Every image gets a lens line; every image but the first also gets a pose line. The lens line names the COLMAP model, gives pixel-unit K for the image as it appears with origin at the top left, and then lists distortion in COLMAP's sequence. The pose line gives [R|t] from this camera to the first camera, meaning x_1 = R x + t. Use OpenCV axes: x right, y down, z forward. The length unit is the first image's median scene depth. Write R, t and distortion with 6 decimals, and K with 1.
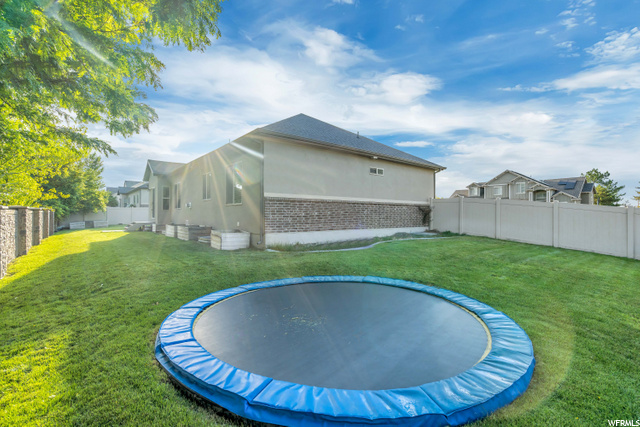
lens RADIAL K [[291.2, 0, 318.8], [0, 291.2, 211.3], [0, 0, 1]] dist [-0.001607, 0.000331]
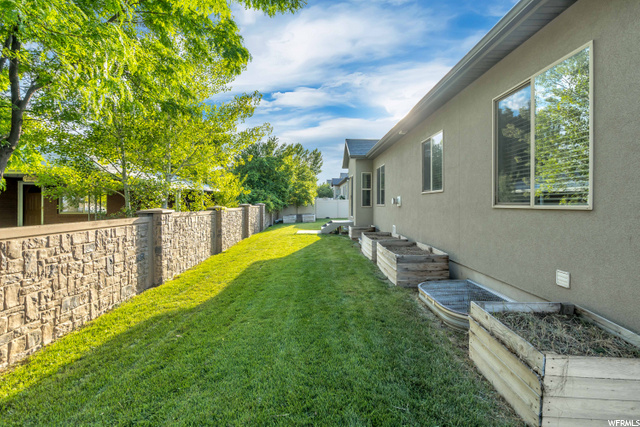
lens RADIAL K [[291.2, 0, 318.8], [0, 291.2, 211.3], [0, 0, 1]] dist [-0.001607, 0.000331]
pose [[0.776215, 0.016172, -0.630261, -0.138871], [0.010475, 0.999202, 0.038539, -0.015639], [0.630381, -0.036516, 0.775426, 0.308940]]
